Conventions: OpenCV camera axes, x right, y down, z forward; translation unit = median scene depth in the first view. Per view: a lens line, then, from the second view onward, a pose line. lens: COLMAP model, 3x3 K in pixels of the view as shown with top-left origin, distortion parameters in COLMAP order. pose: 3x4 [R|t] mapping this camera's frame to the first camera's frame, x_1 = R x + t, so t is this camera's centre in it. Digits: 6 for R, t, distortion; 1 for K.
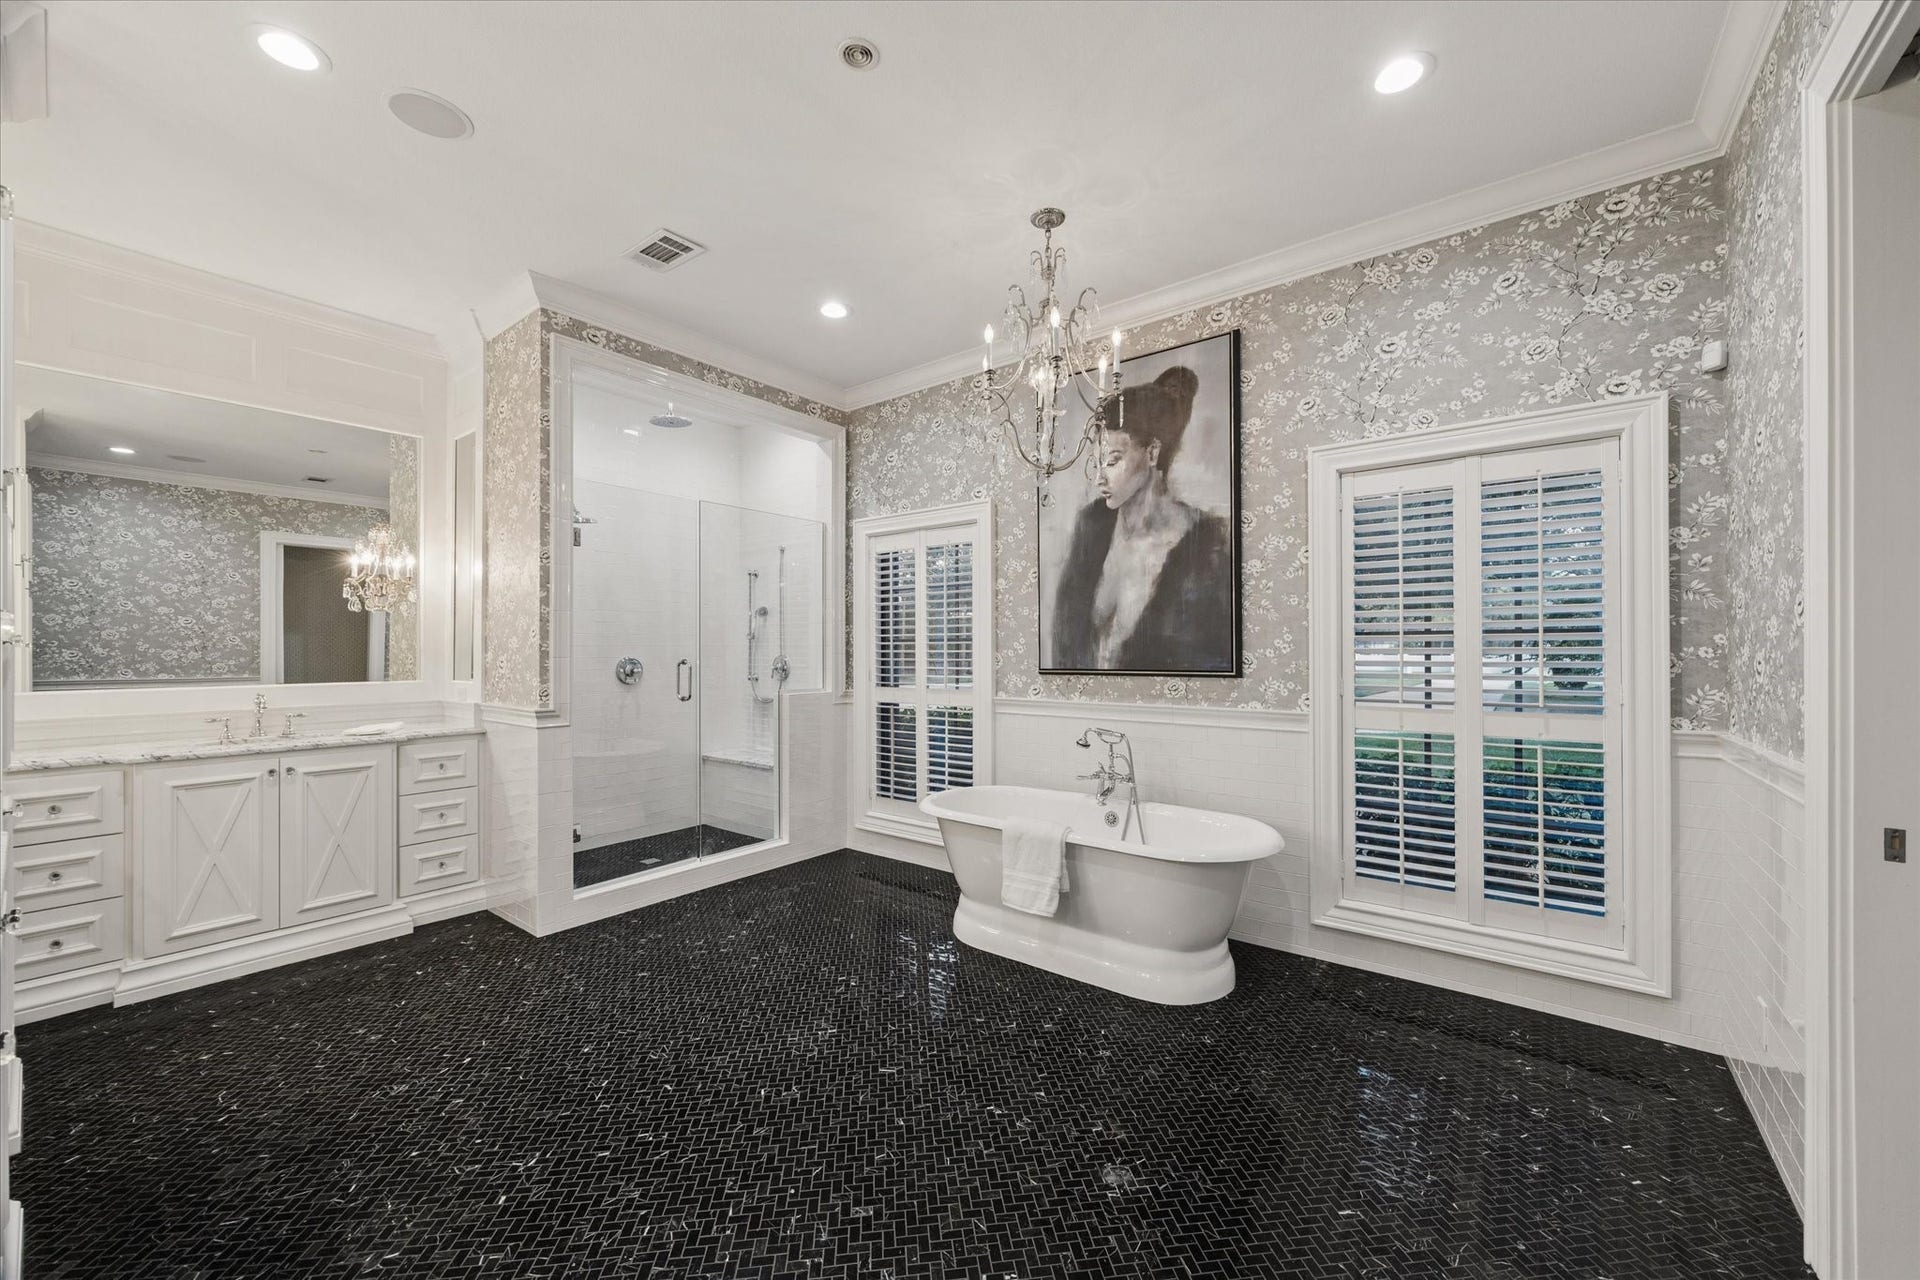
lens RADIAL K [[737.0, 0, 964.9], [0, 737.0, 645.0], [0, 0, 1]] dist [-0.001044, -0.000121]
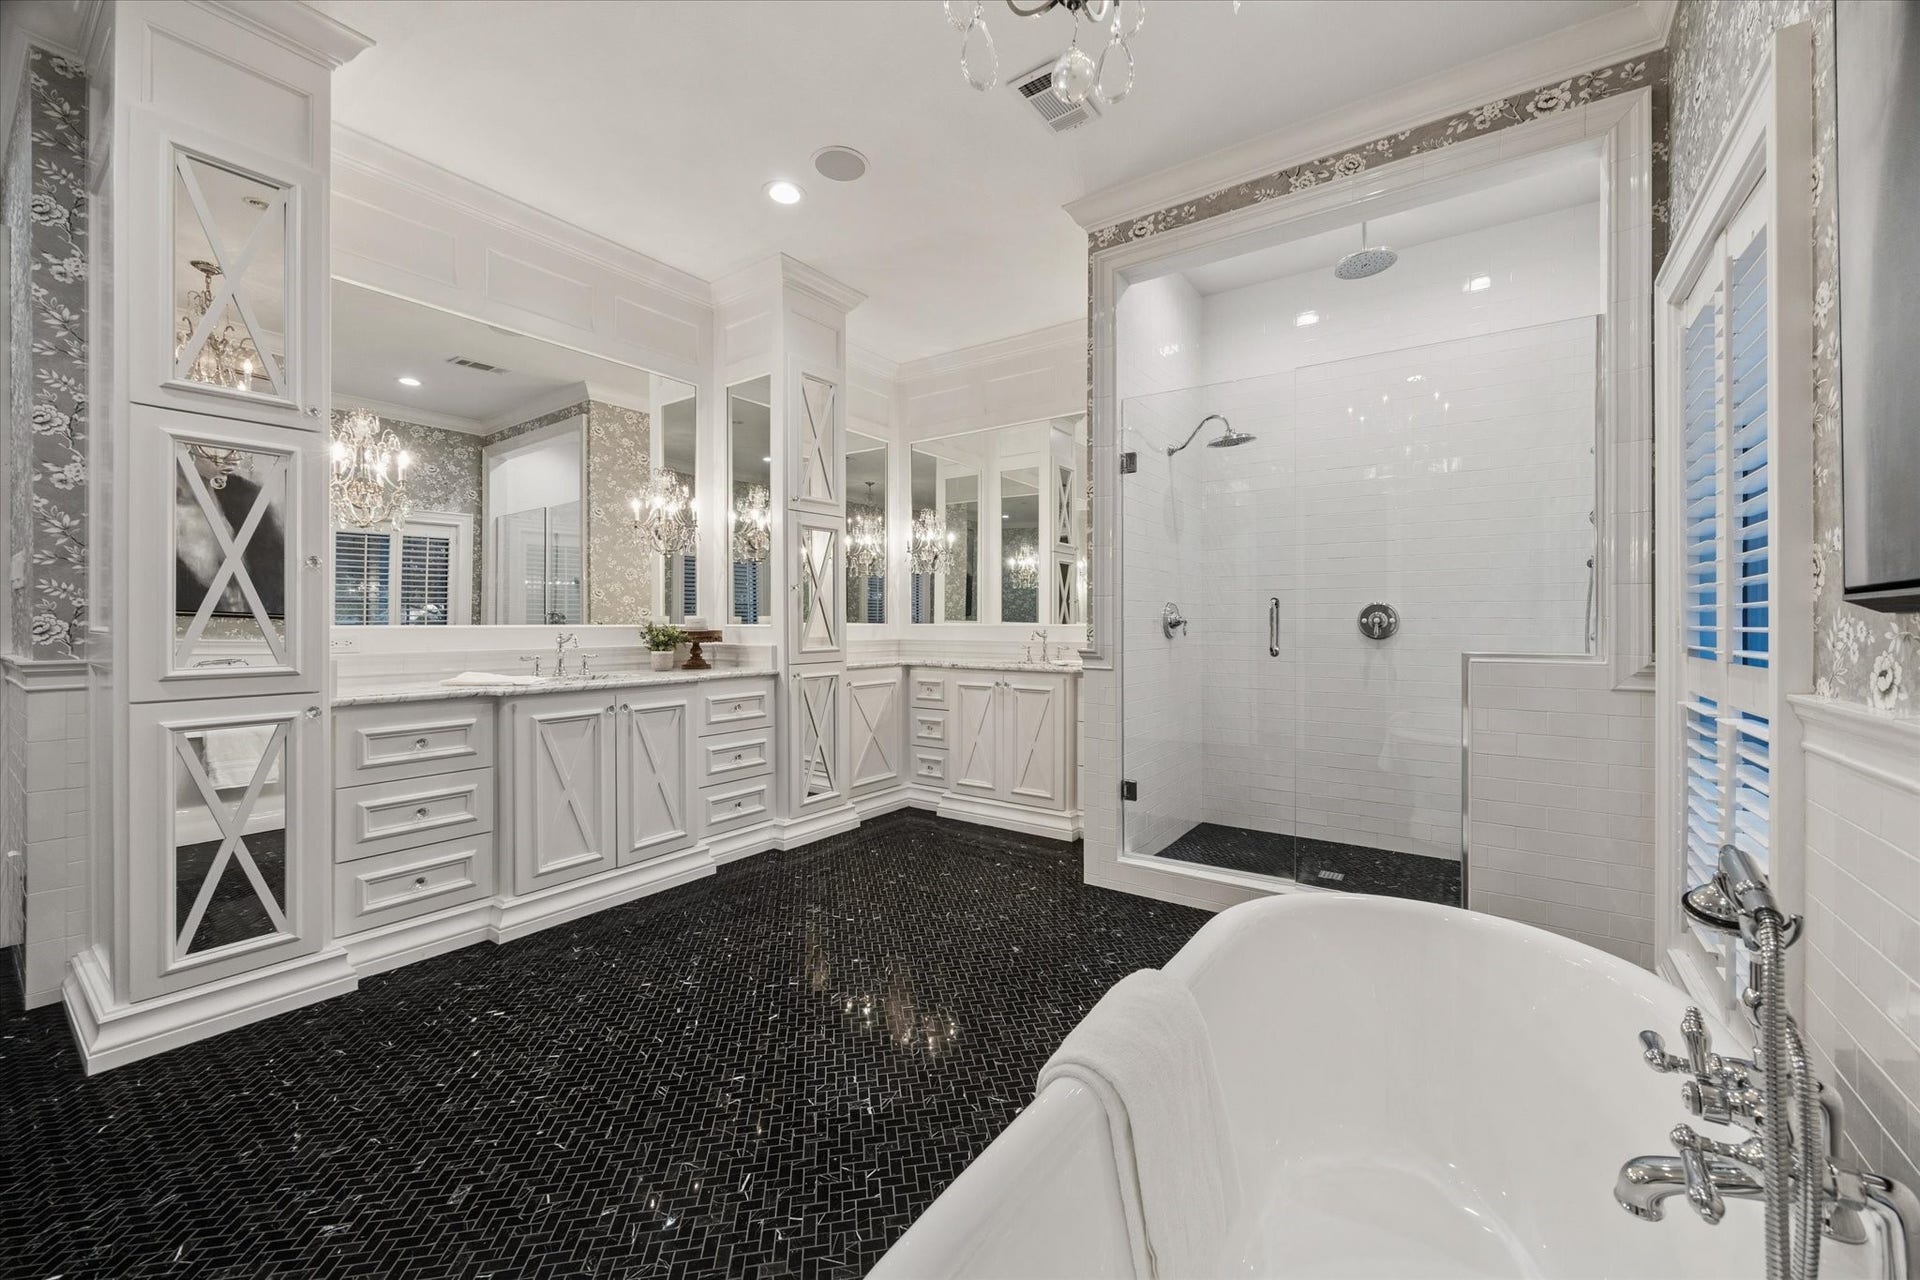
lens RADIAL K [[737.0, 0, 967.3], [0, 737.0, 623.4], [0, 0, 1]] dist [-0.001044, -0.000121]
pose [[0.051056, 0.005681, -0.998680, 0.387630], [0.002406, 0.999980, 0.005811, 0.046964], [0.998693, -0.002700, 0.051042, 0.798637]]
